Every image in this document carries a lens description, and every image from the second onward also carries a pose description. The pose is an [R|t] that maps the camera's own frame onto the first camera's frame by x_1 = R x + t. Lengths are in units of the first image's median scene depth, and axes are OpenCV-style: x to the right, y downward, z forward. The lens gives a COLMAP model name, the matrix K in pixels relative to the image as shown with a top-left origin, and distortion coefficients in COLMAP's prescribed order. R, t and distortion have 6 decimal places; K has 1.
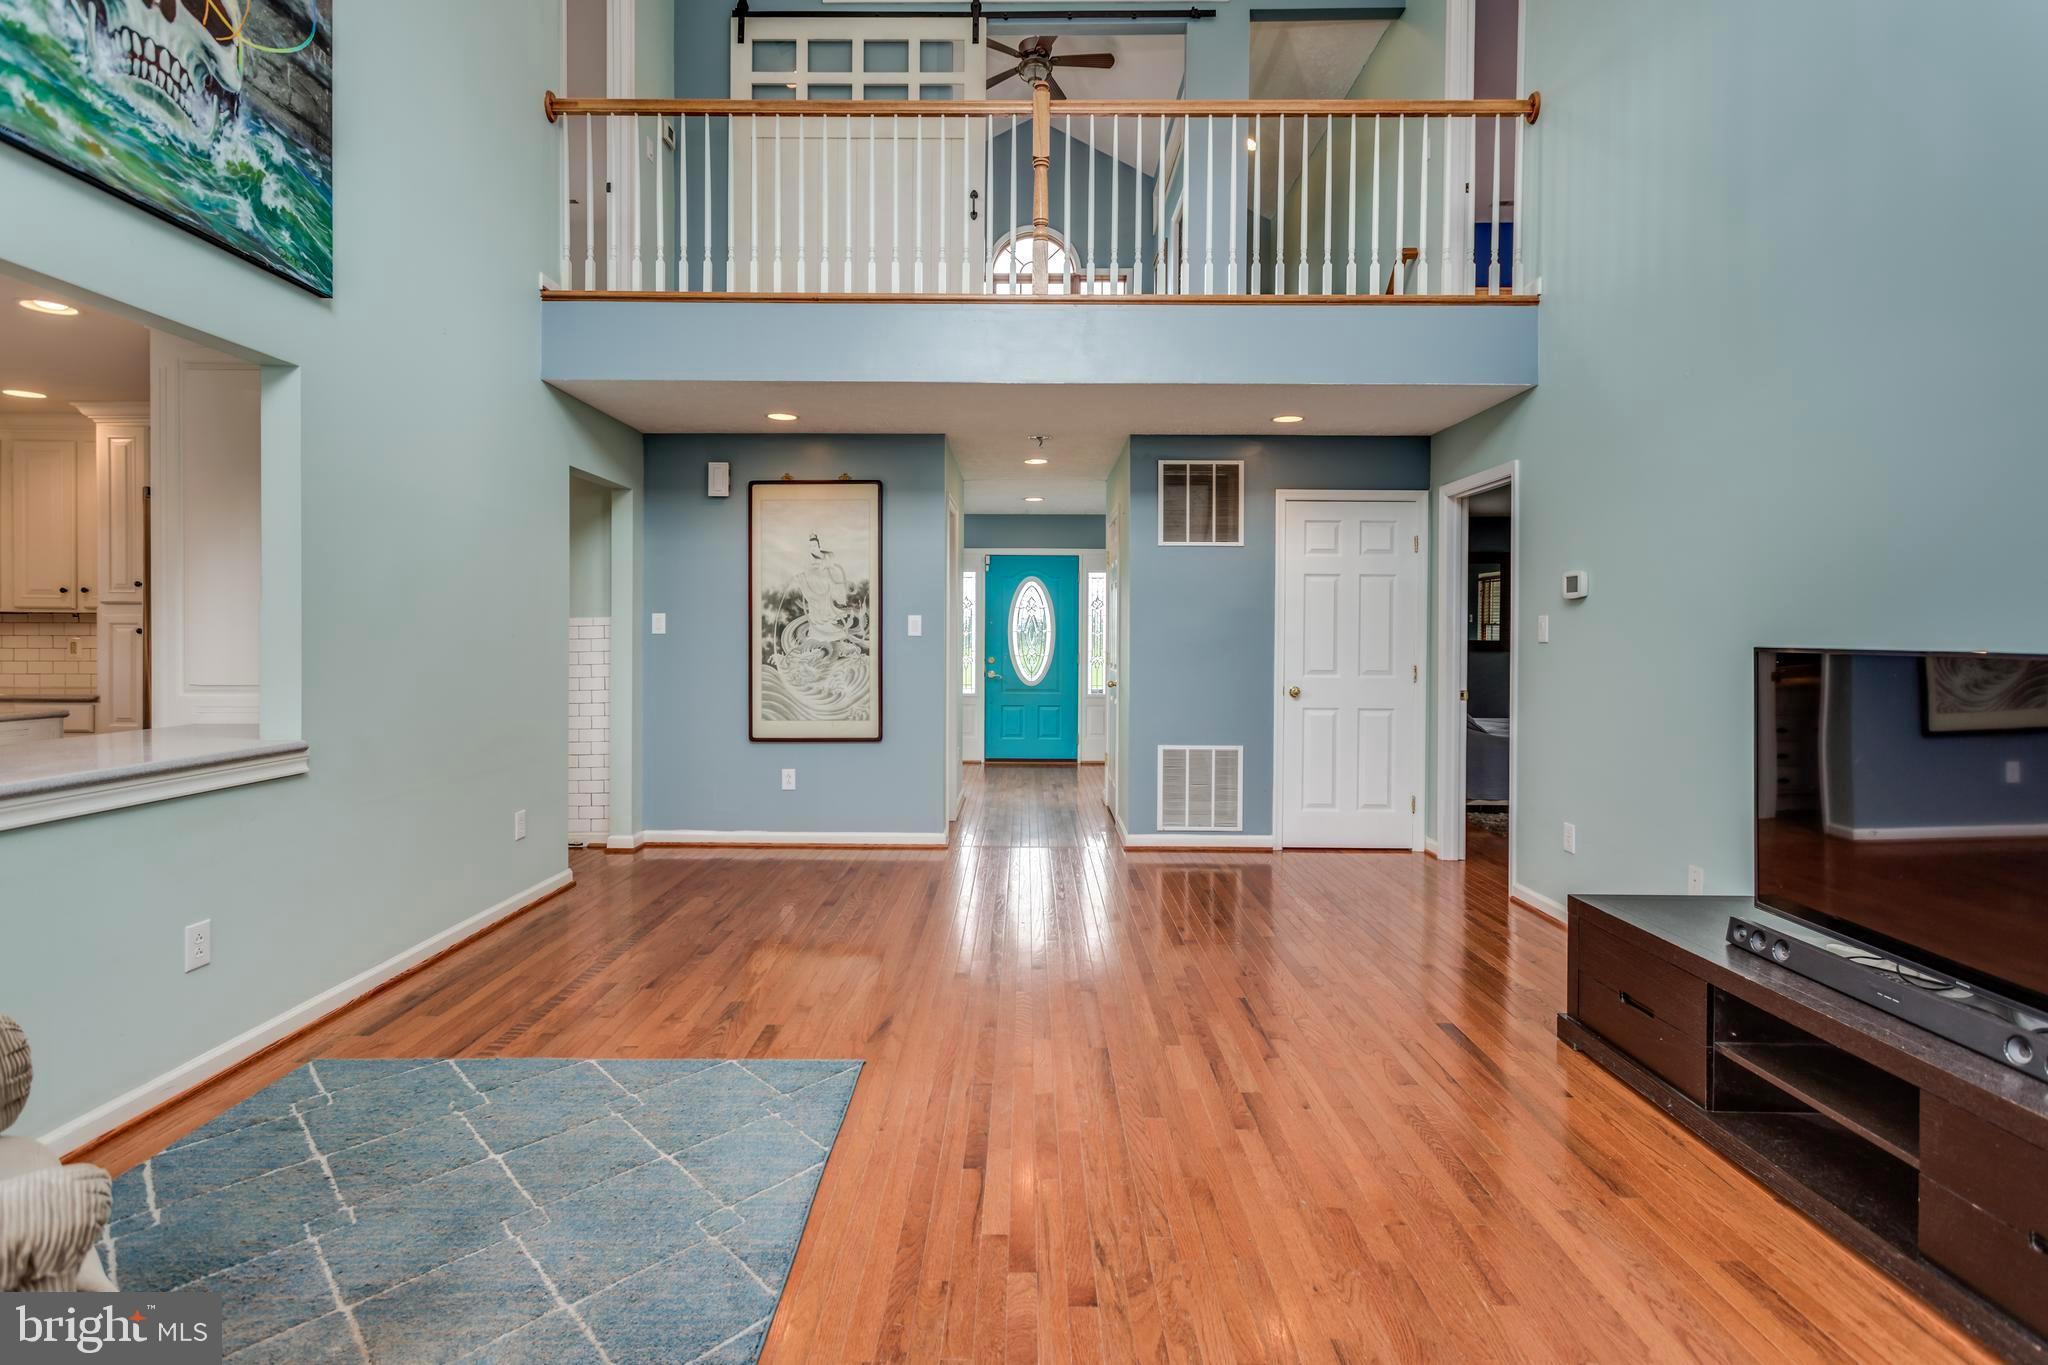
lens RADIAL K [[991.2, 0, 1016.1], [0, 991.2, 643.0], [0, 0, 1]] dist [0.007204, 0.002199]
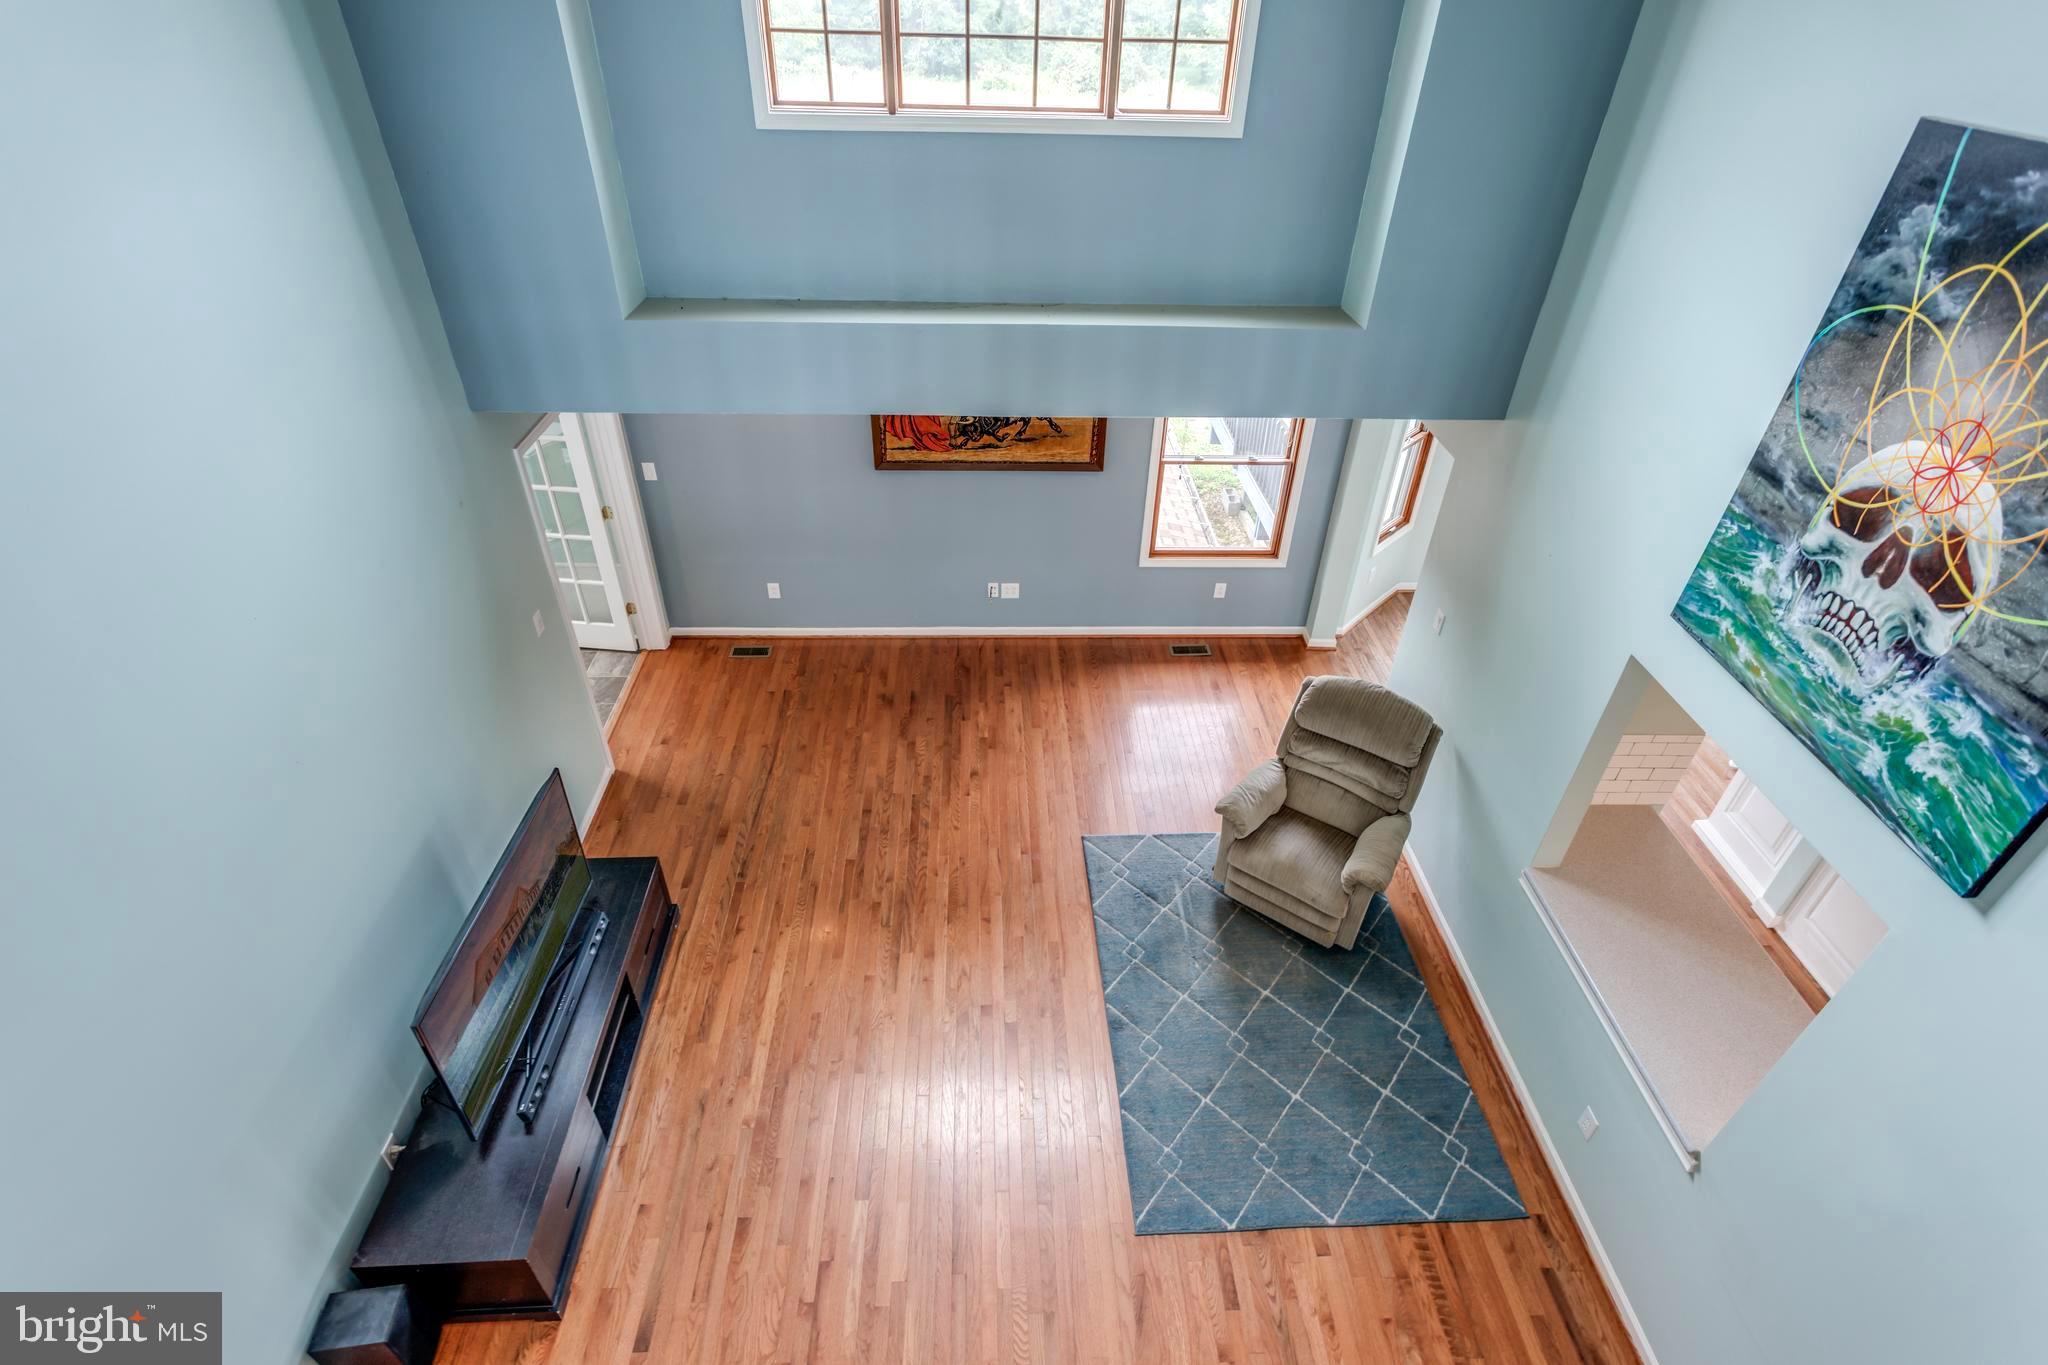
lens RADIAL K [[991.2, 0, 1024.5], [0, 991.2, 644.0], [0, 0, 1]] dist [0.007204, 0.002199]
pose [[-0.998375, 0.002471, -0.056932, 0.067623], [-0.031594, 0.807454, 0.589084, -0.937598], [0.047425, 0.589926, -0.806064, 1.481737]]
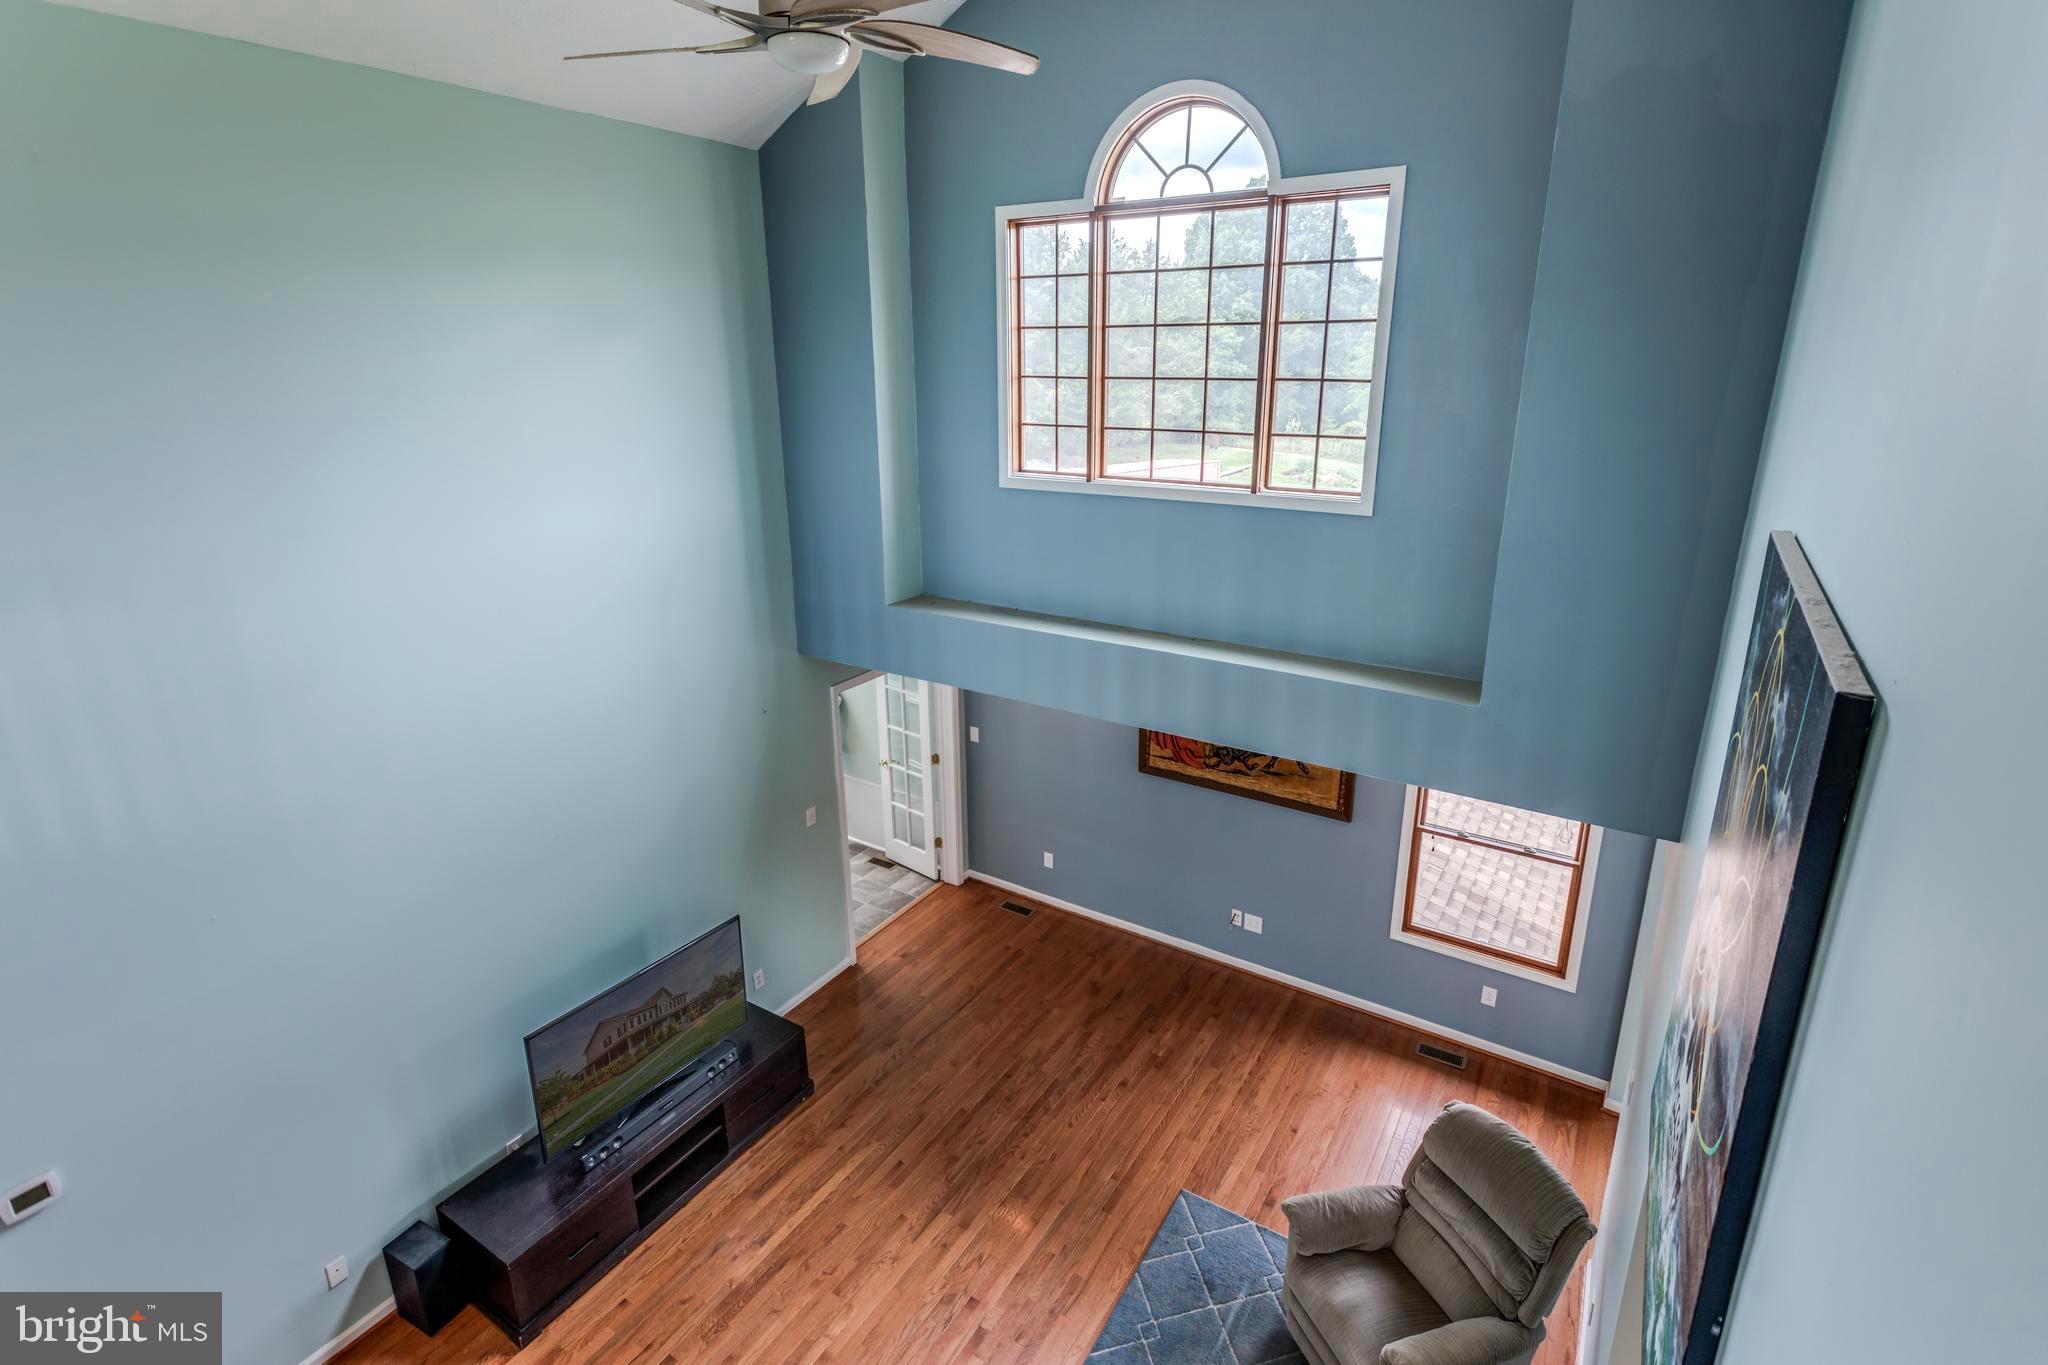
lens RADIAL K [[991.2, 0, 1023.1], [0, 991.2, 645.0], [0, 0, 1]] dist [0.007204, 0.002199]
pose [[-0.844240, -0.154168, 0.513314, -0.621892], [0.008559, 0.953737, 0.300521, -0.964923], [-0.535897, 0.258105, -0.803863, 1.480804]]
